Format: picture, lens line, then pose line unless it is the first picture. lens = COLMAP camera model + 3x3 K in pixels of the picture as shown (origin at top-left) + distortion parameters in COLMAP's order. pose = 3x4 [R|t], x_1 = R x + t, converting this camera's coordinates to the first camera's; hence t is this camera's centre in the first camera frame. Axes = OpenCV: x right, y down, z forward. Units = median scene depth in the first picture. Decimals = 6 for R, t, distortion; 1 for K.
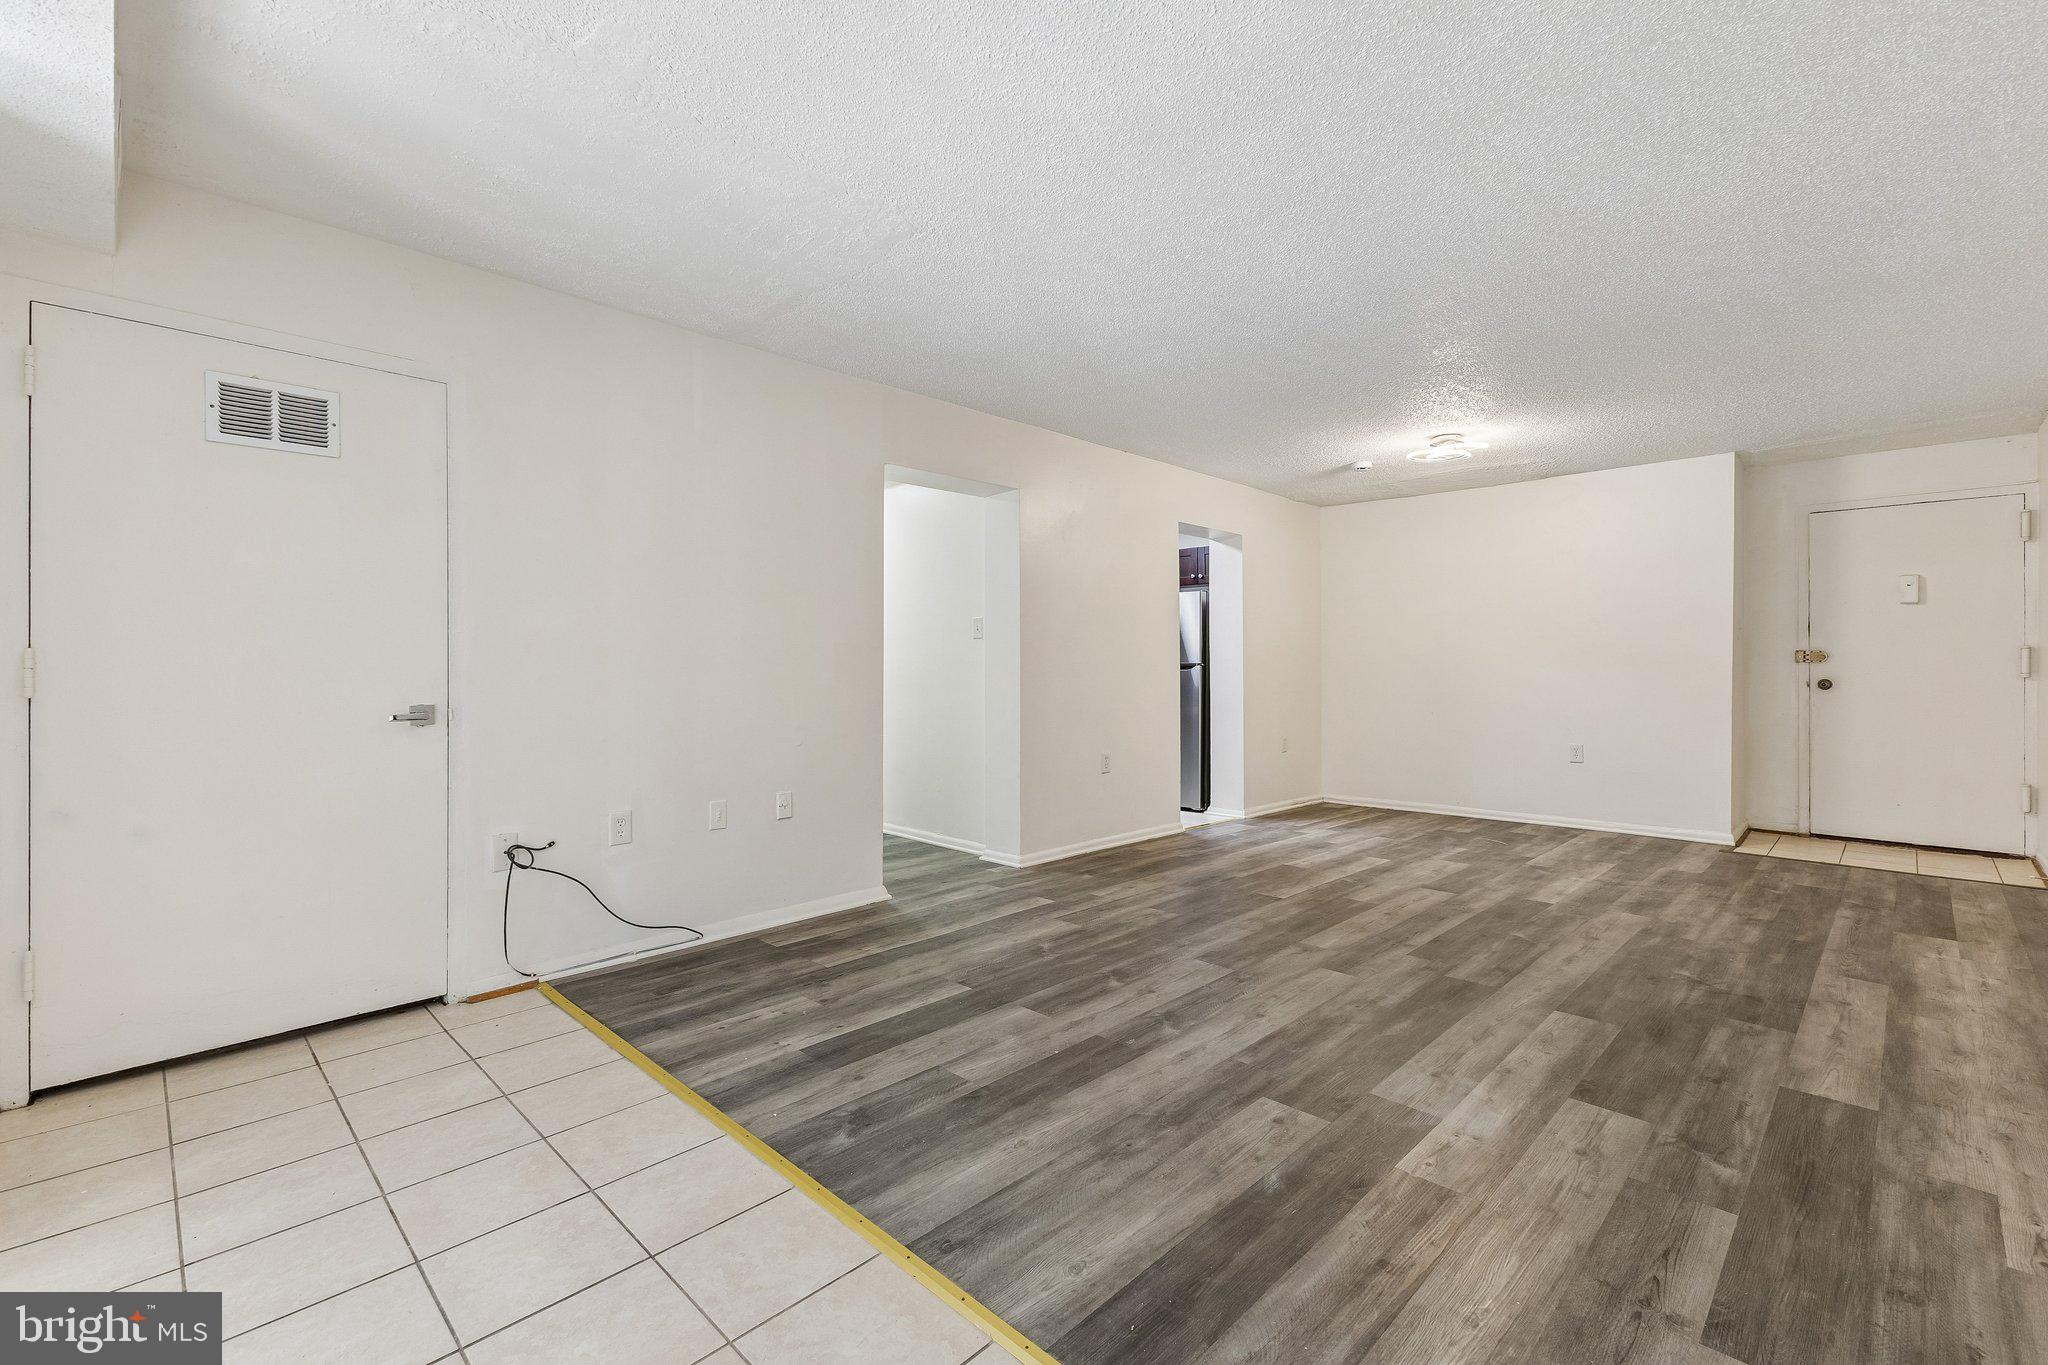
lens RADIAL K [[882.7, 0, 1022.8], [0, 882.7, 676.1], [0, 0, 1]] dist [0.016721, -0.004050]
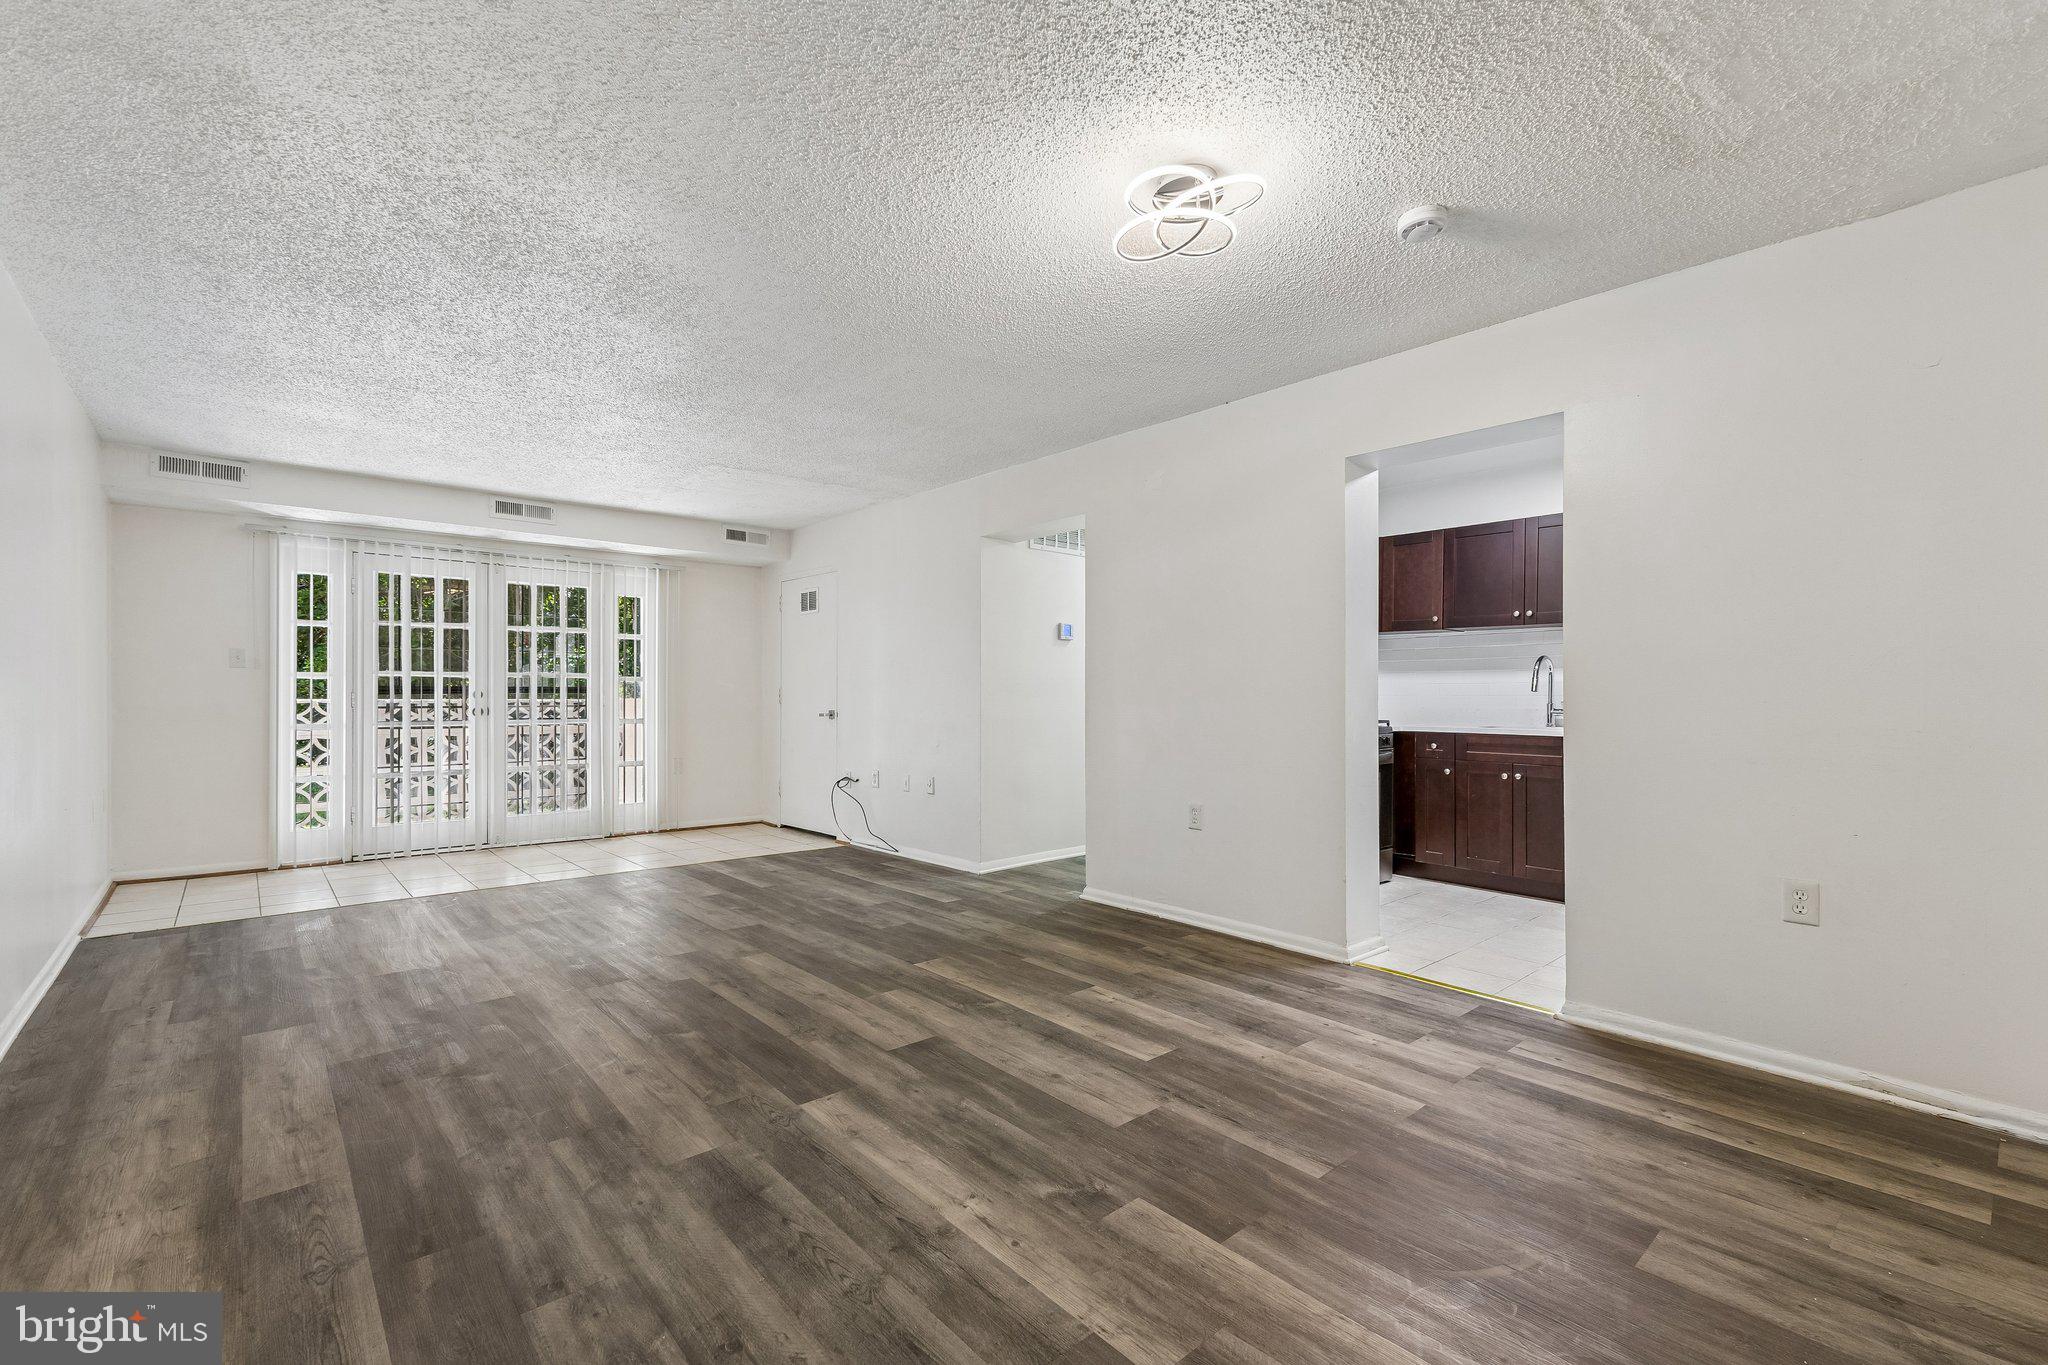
lens RADIAL K [[885.7, 0, 1025.9], [0, 885.7, 697.3], [0, 0, 1]] dist [0.013511, -0.000442]
pose [[-0.065719, 0.004248, -0.997829, 1.429320], [-0.007501, 0.999961, 0.004751, -0.014725], [0.997810, 0.007797, -0.065684, 1.455196]]
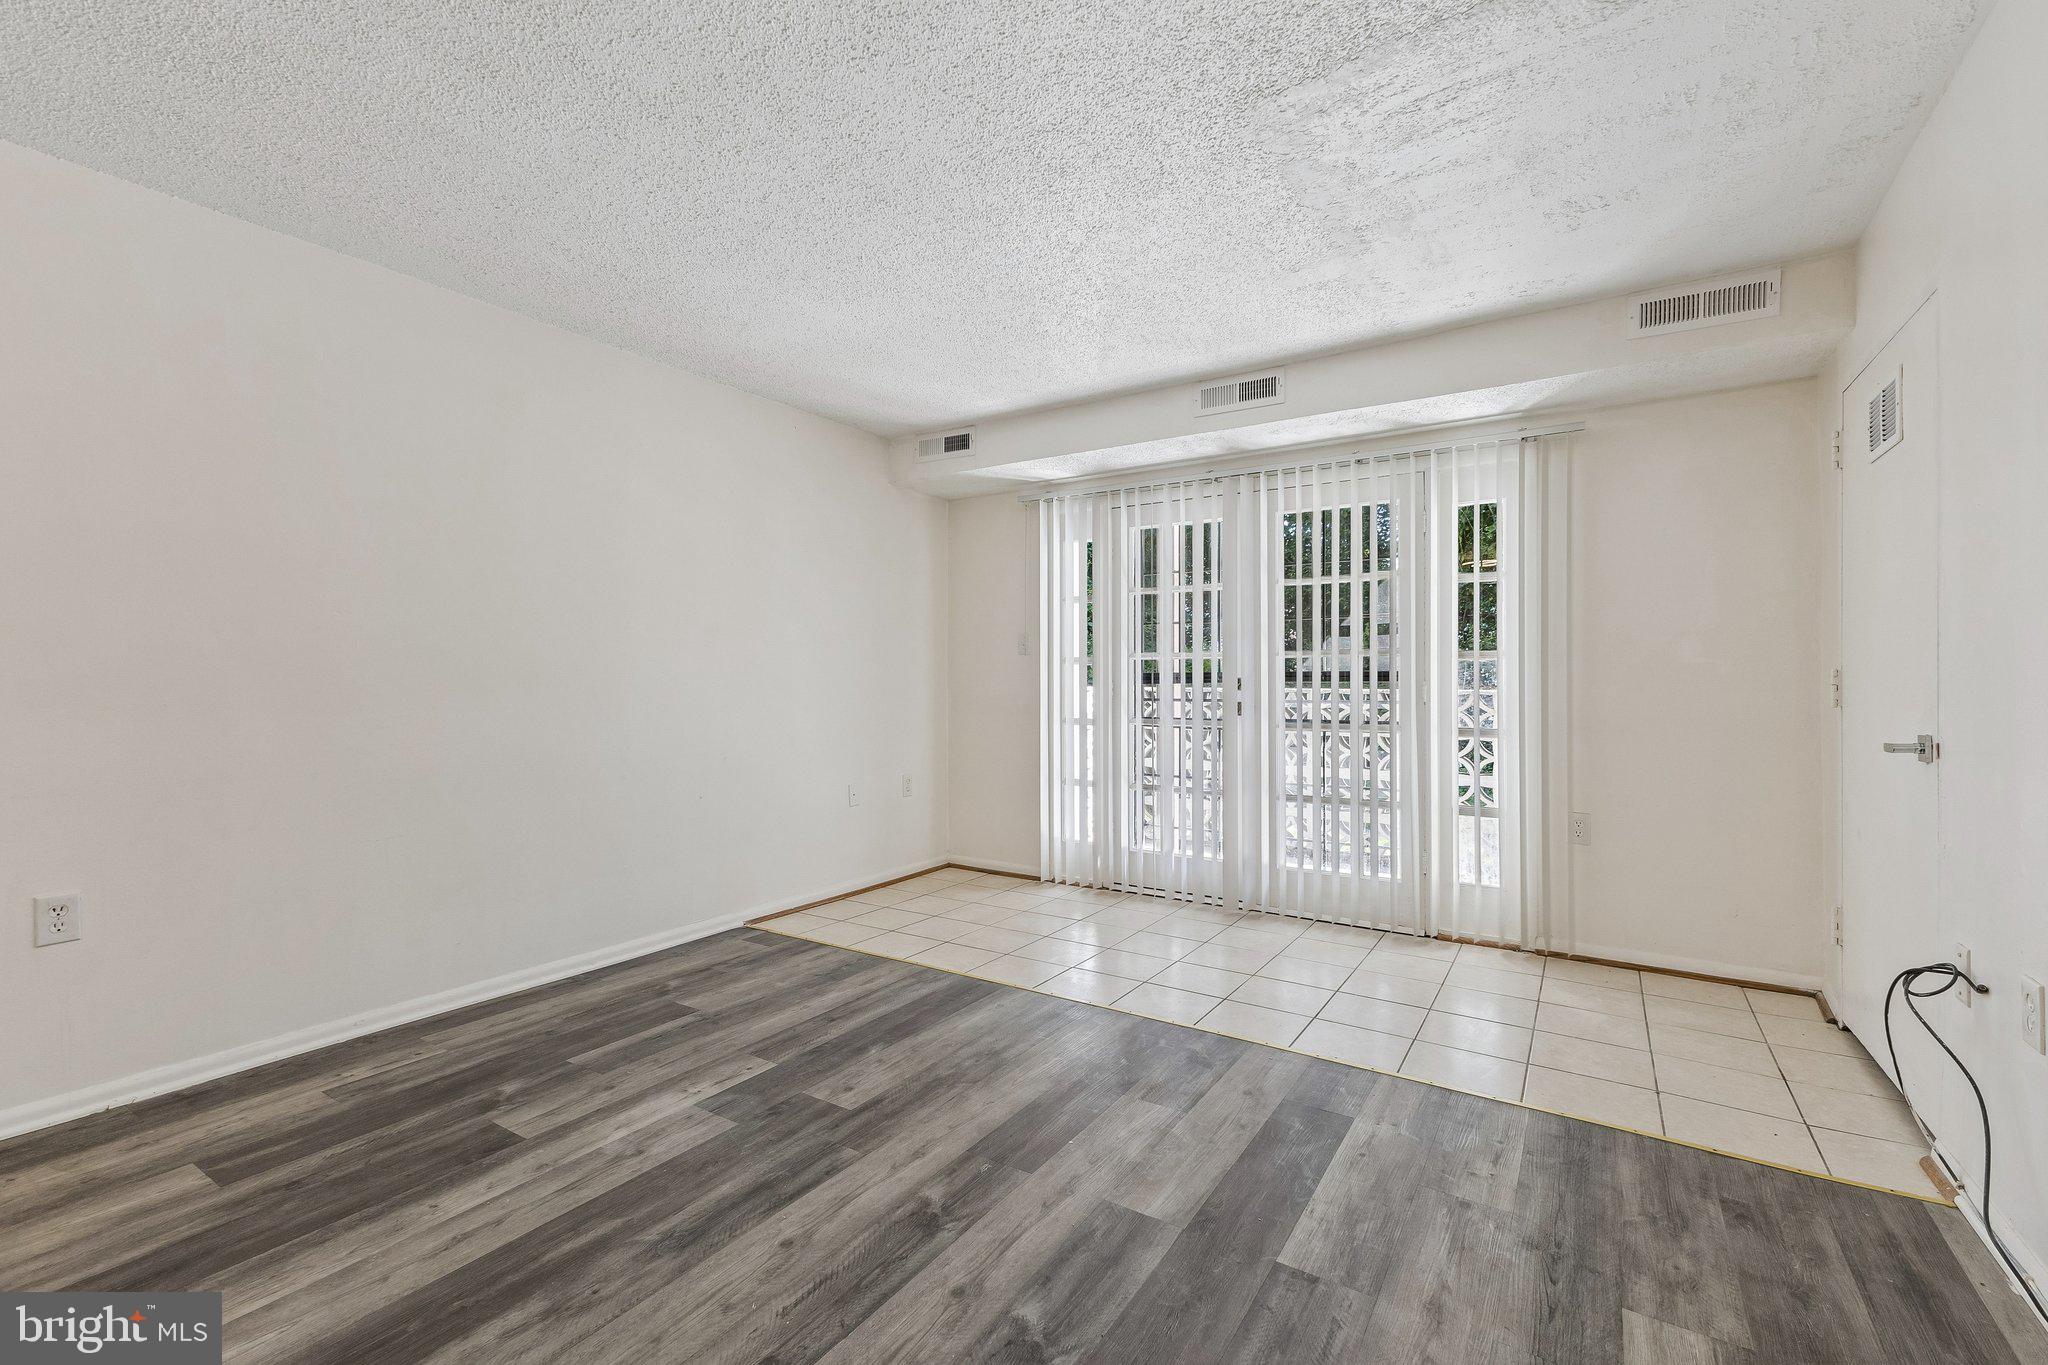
lens RADIAL K [[886.6, 0, 1021.4], [0, 886.6, 677.9], [0, 0, 1]] dist [0.021743, -0.005611]
pose [[-0.977722, 0.002227, -0.209894, 0.198266], [0.001593, 0.999994, 0.003189, -0.015993], [0.209899, 0.002784, -0.977719, 1.379153]]
